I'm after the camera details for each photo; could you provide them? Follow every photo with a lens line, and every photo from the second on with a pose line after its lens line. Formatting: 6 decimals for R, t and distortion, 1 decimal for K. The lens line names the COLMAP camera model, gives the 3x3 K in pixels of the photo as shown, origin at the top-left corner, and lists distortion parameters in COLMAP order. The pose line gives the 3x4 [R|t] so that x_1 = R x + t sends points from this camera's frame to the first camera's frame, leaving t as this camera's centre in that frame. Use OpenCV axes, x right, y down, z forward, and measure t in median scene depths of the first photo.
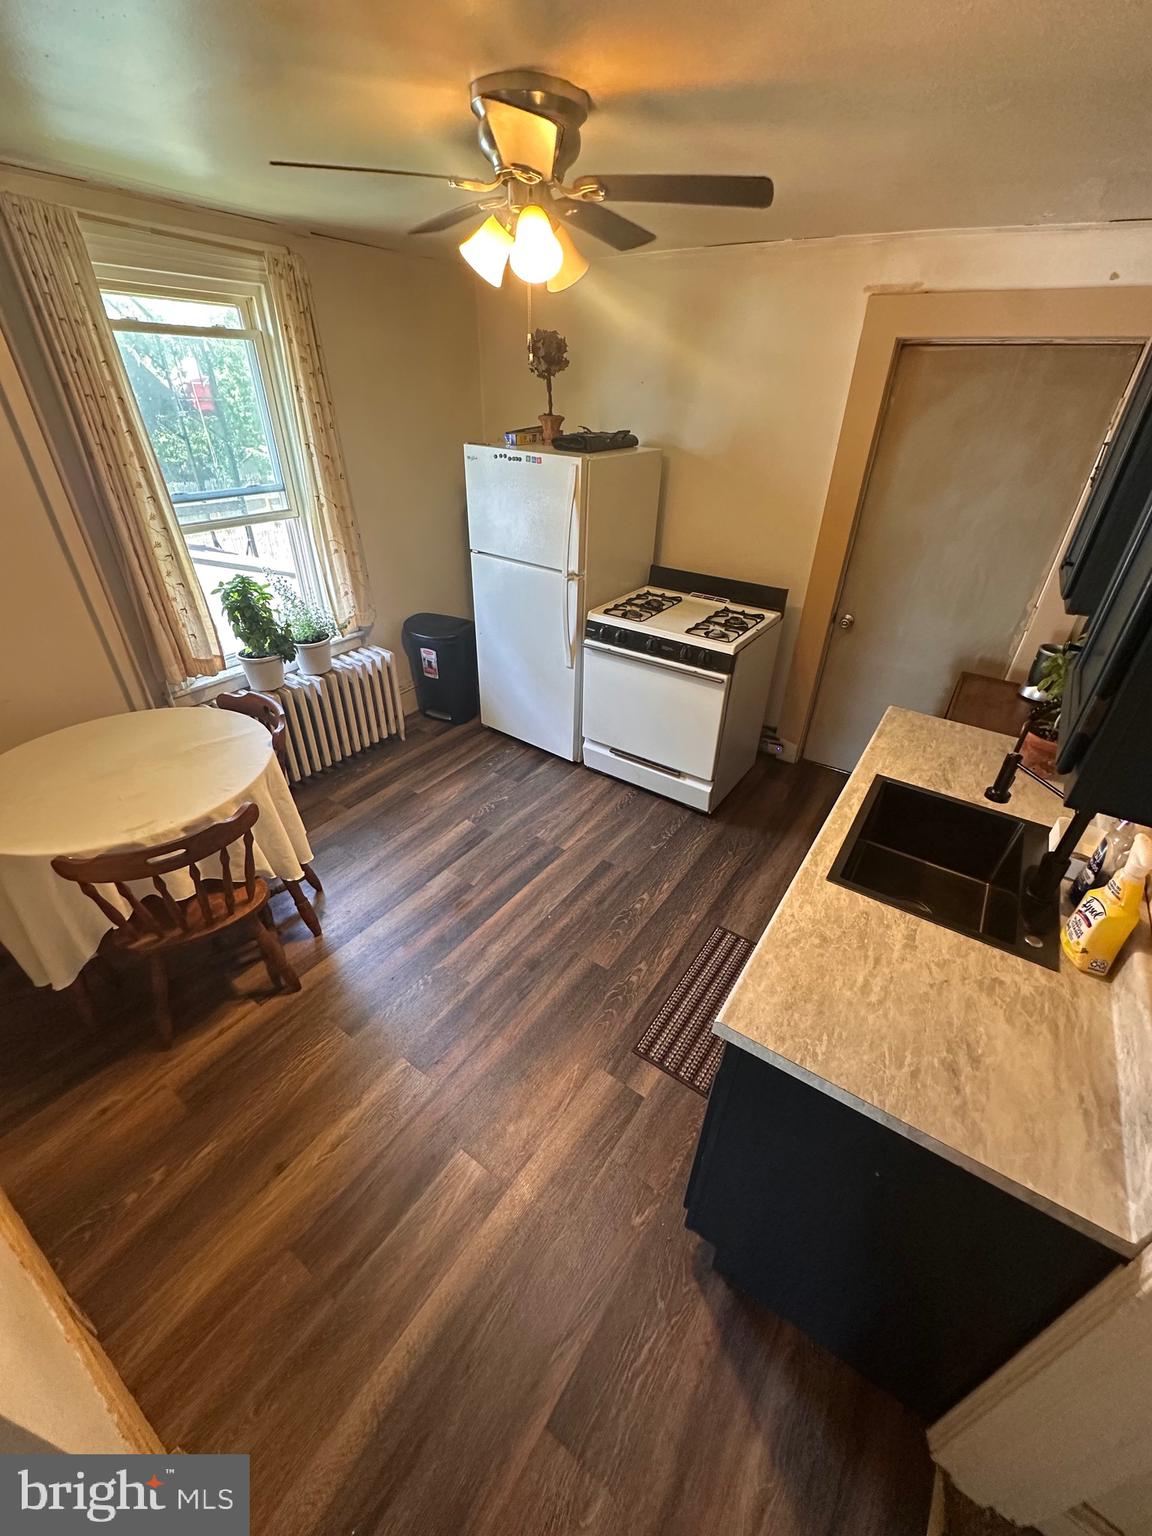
lens RADIAL K [[614.6, 0, 574.2], [0, 614.6, 767.2], [0, 0, 1]] dist [-0.004443, 0.001057]
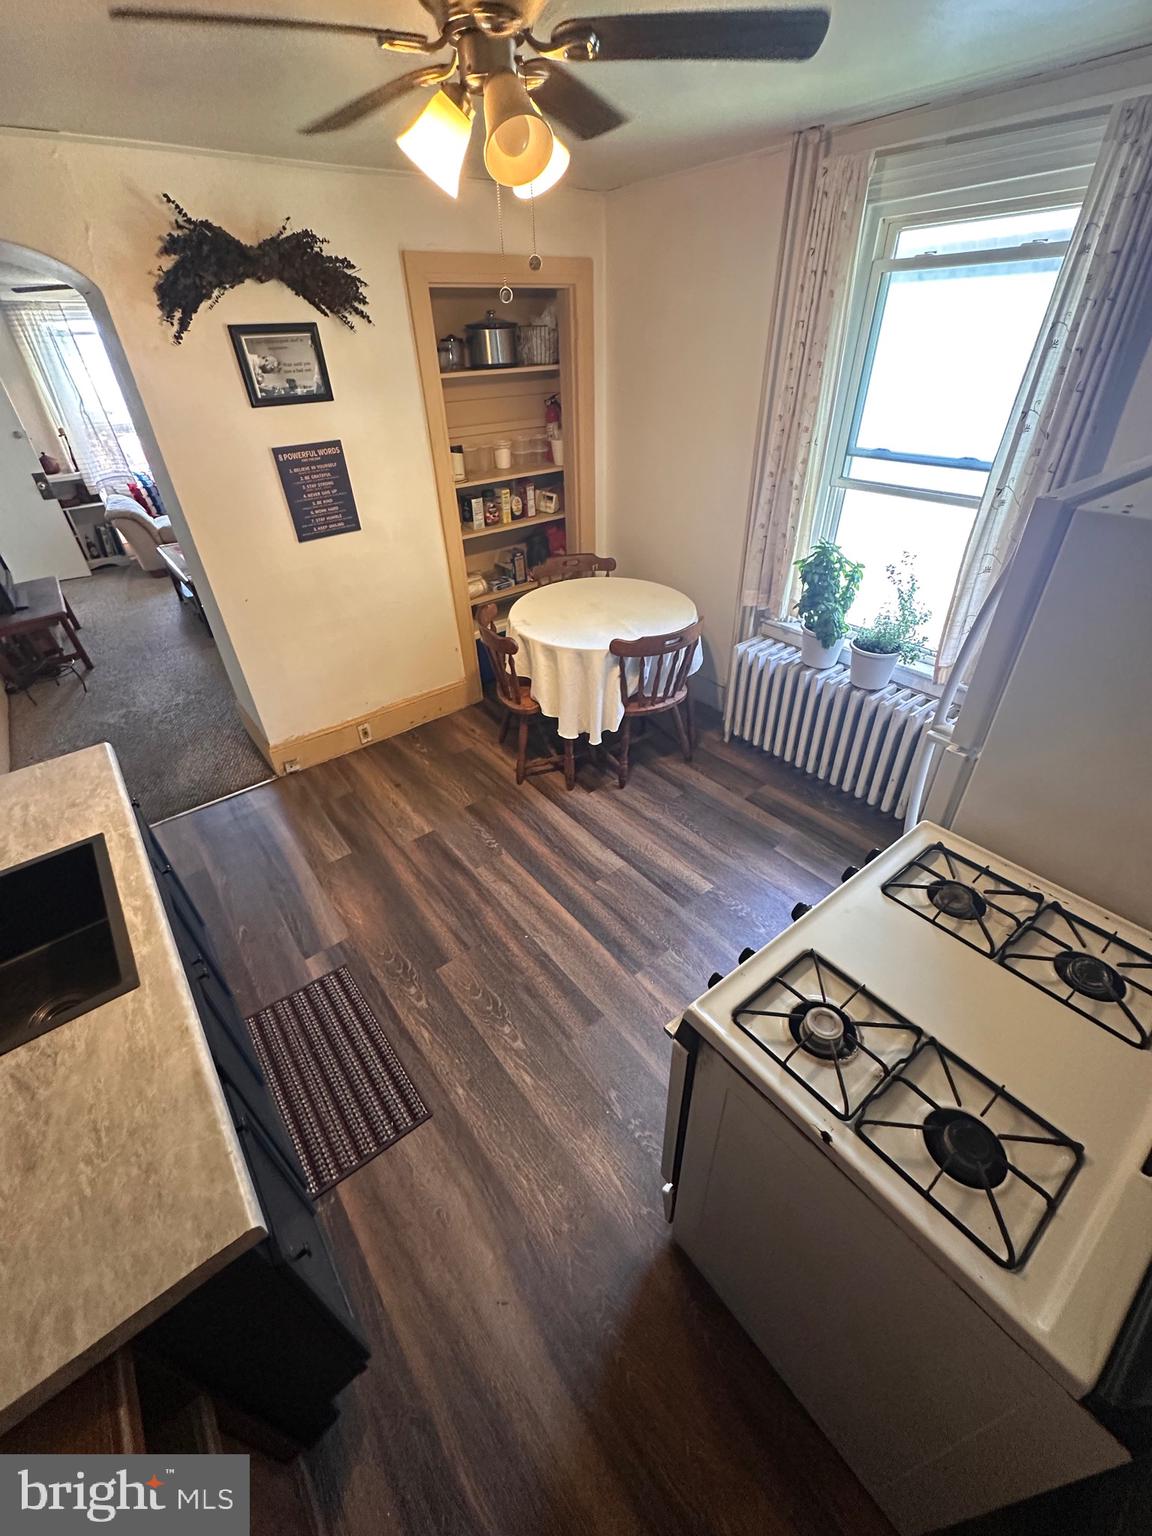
lens RADIAL K [[614.6, 0, 580.1], [0, 614.6, 768.5], [0, 0, 1]] dist [-0.004443, 0.001057]
pose [[-0.293649, 0.540794, -0.788234, 0.613931], [-0.483790, 0.627107, 0.610479, -0.600651], [0.824450, 0.560606, 0.077482, 1.003726]]
